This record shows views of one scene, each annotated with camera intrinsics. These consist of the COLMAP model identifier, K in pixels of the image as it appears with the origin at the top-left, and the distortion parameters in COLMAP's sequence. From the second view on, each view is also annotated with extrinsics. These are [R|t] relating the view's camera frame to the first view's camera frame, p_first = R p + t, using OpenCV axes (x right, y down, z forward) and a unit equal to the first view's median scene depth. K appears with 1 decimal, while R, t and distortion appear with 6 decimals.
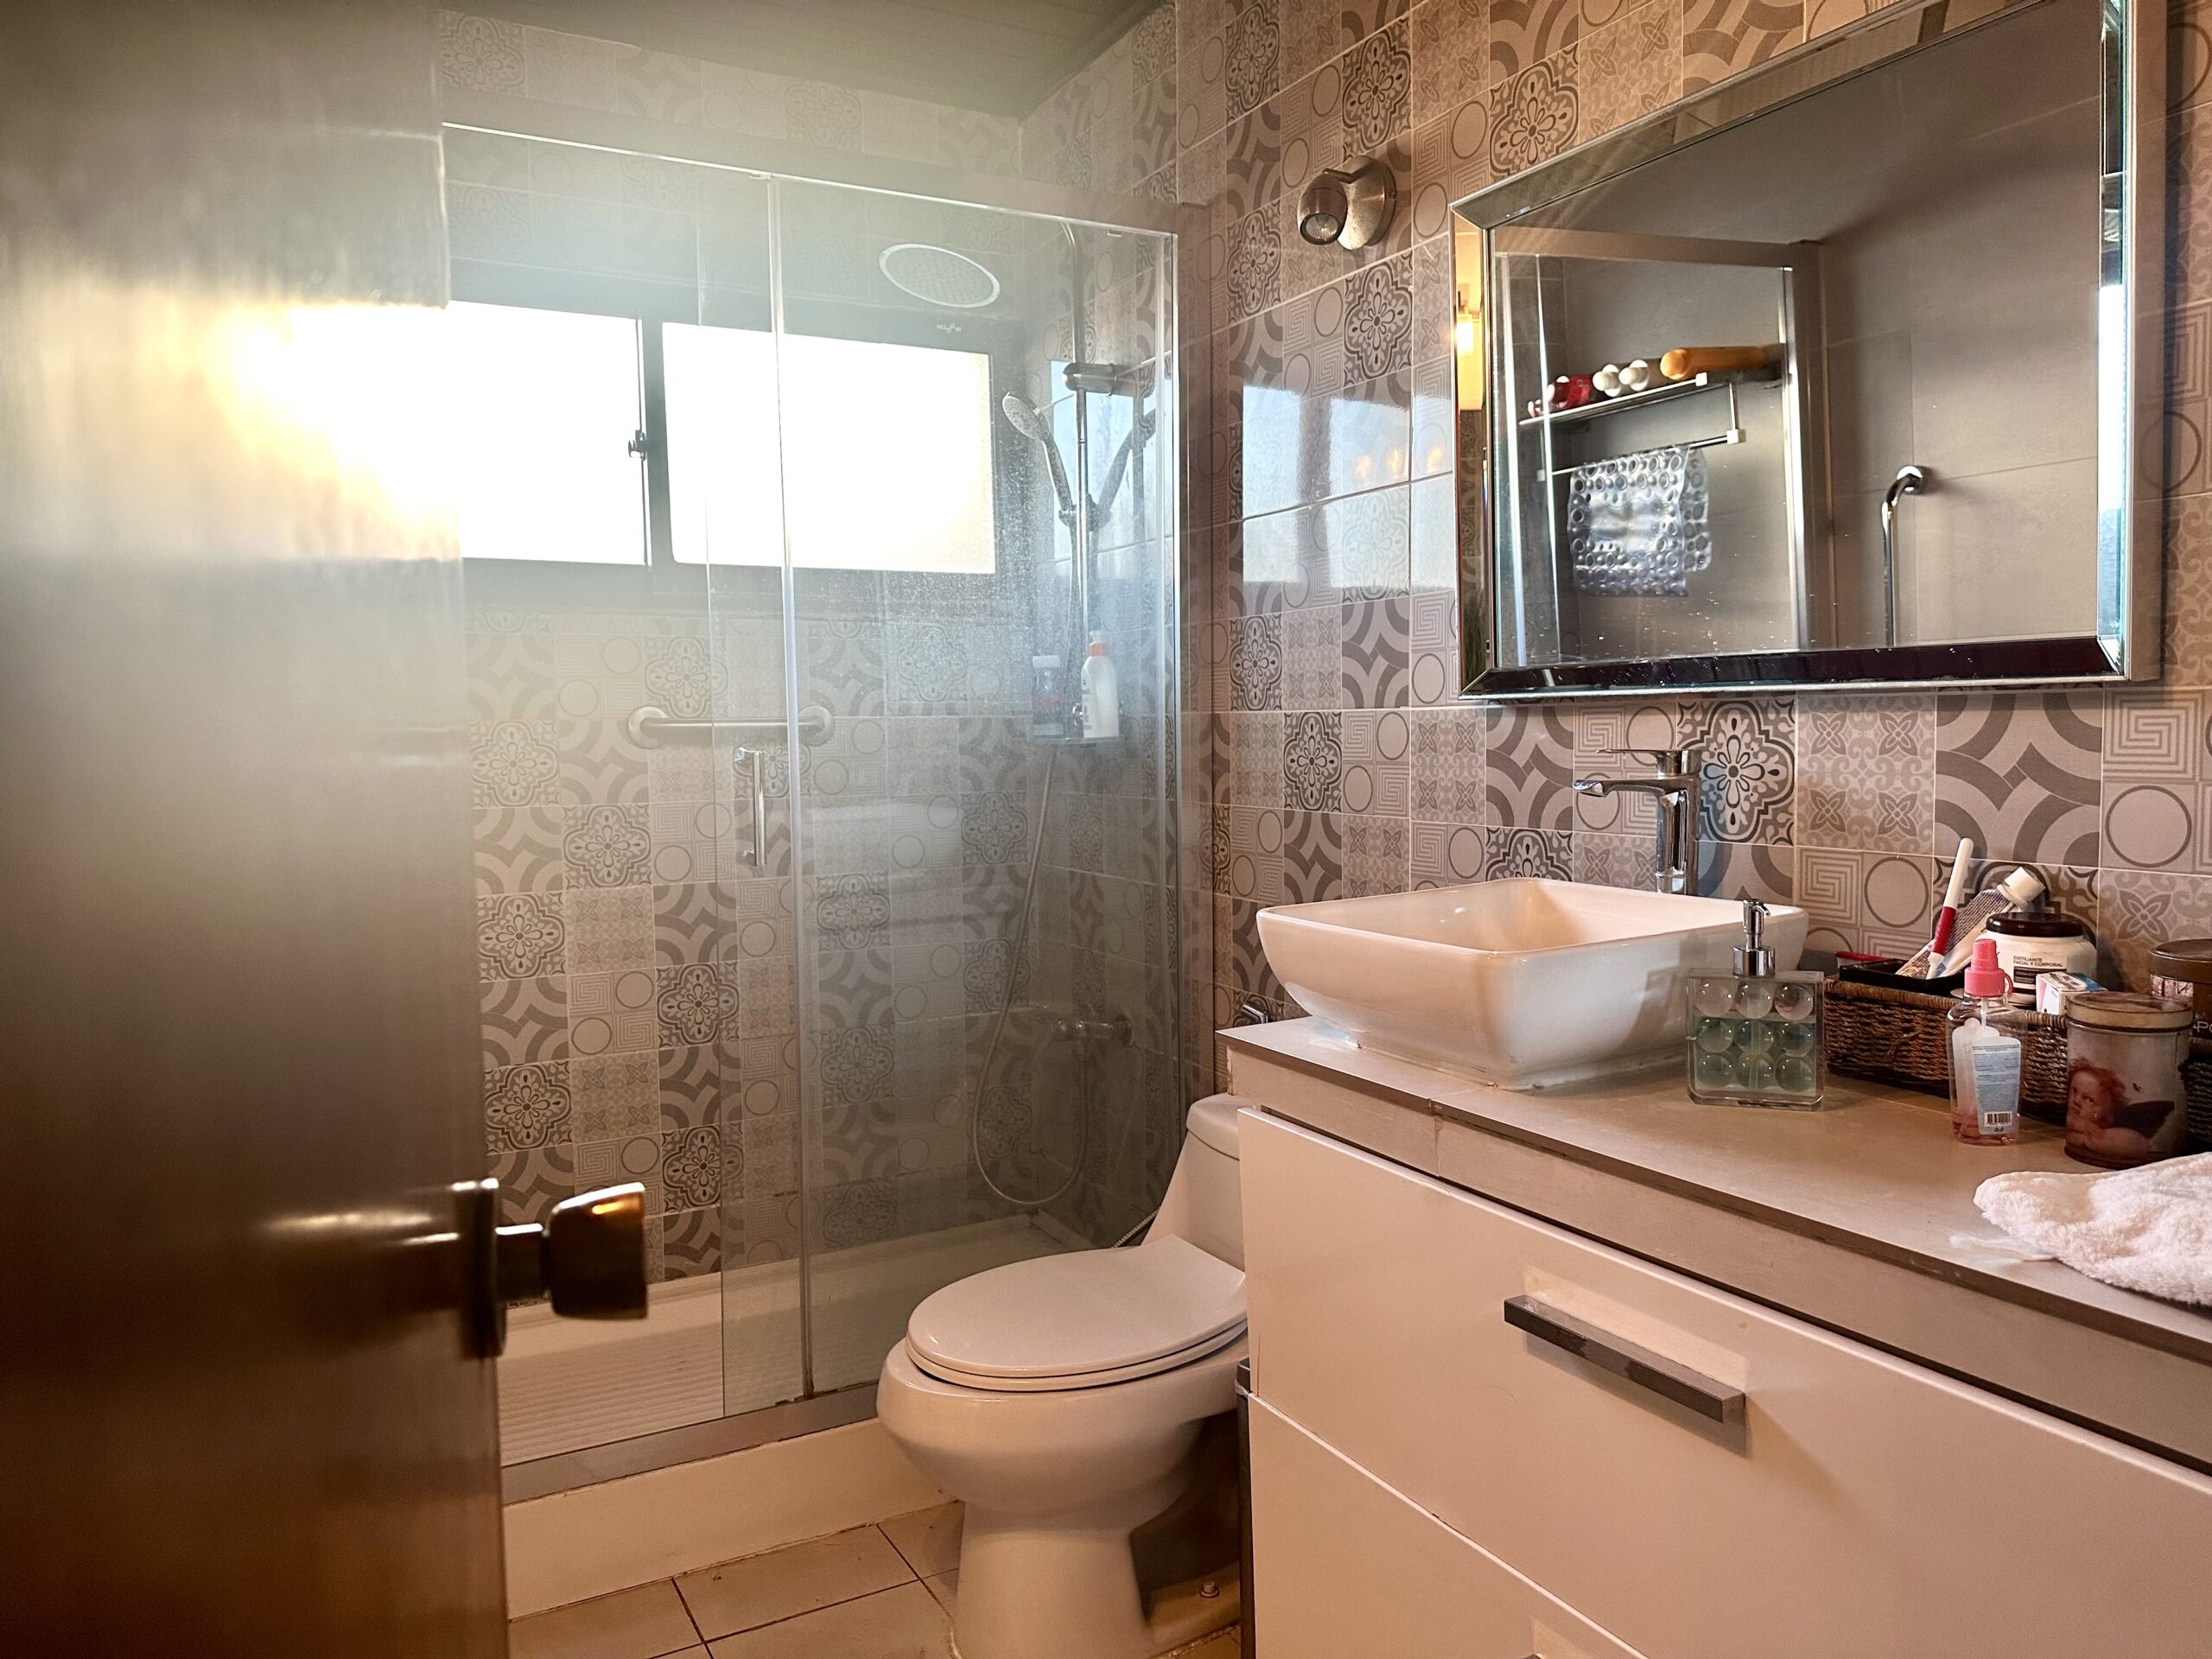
lens RADIAL K [[1552.8, 0, 1114.7], [0, 1552.8, 823.1], [0, 0, 1]] dist [0.063787, -0.081952]
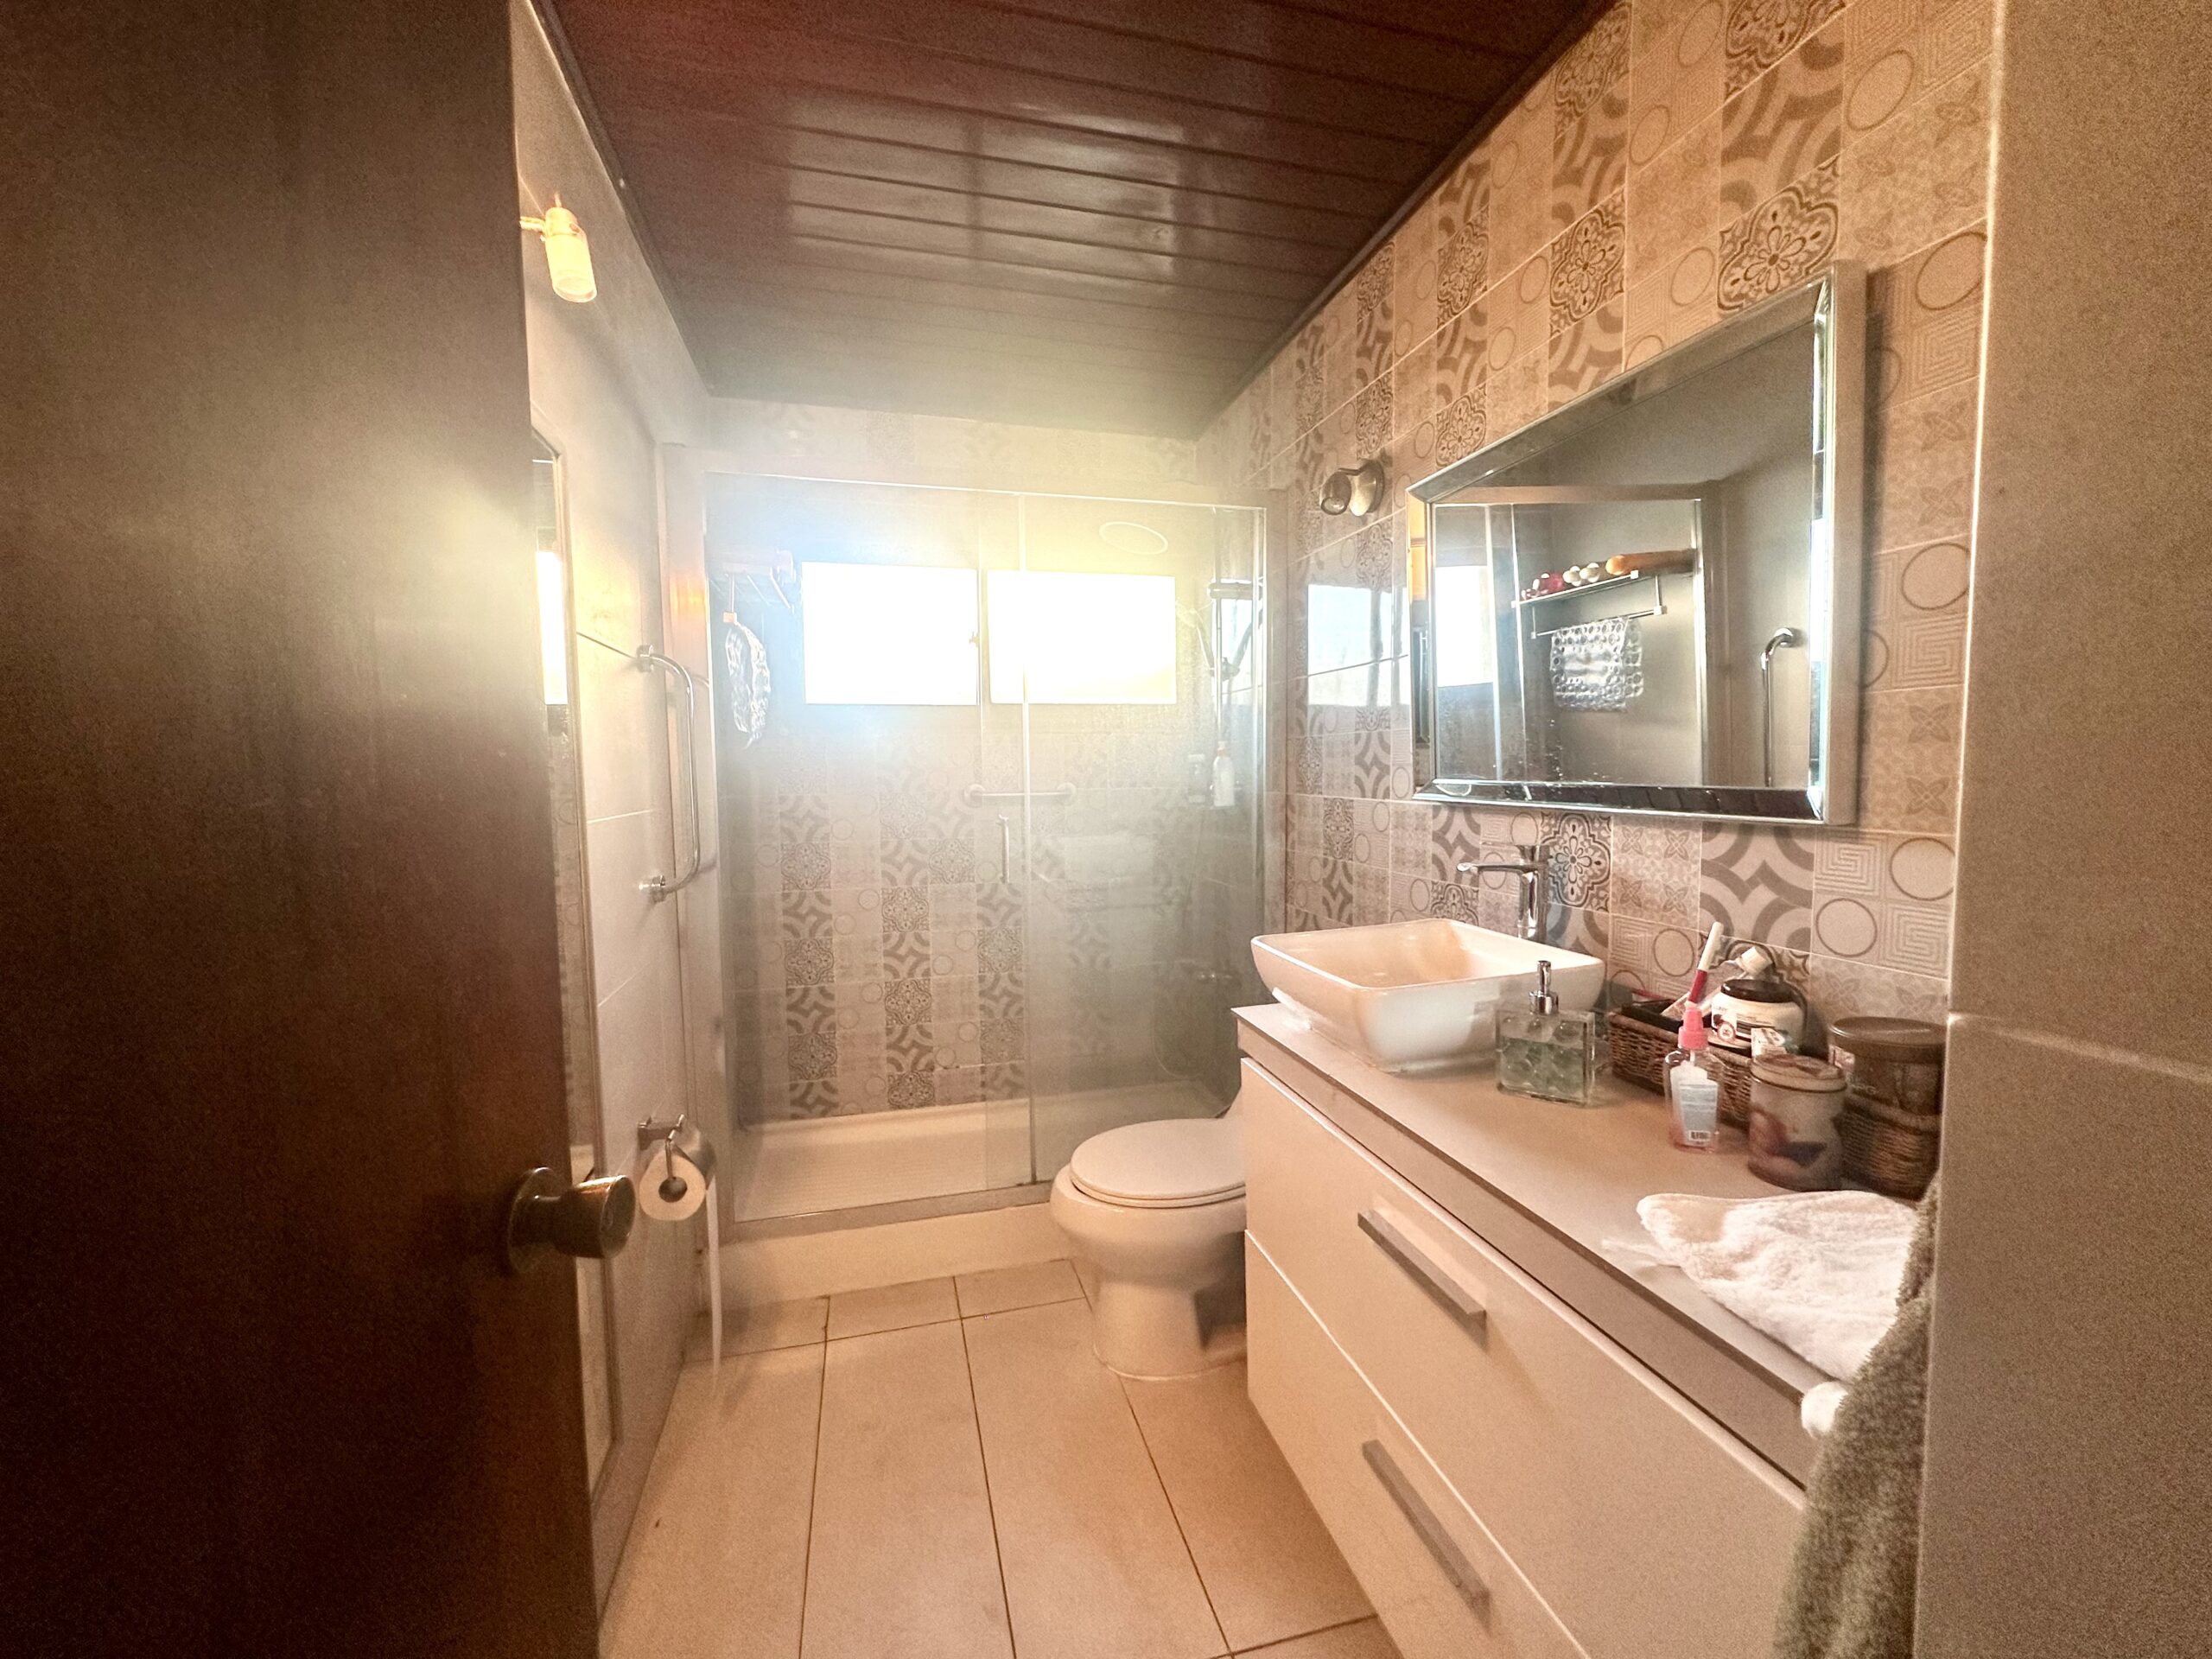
lens RADIAL K [[890.3, 0, 1103.5], [0, 890.3, 826.7], [0, 0, 1]] dist [-0.001792, 0.000493]
pose [[0.972151, 0.020192, -0.233484, 0.126760], [-0.019643, 0.999796, 0.004678, -0.048834], [0.233530, 0.000038, 0.972350, 0.052044]]
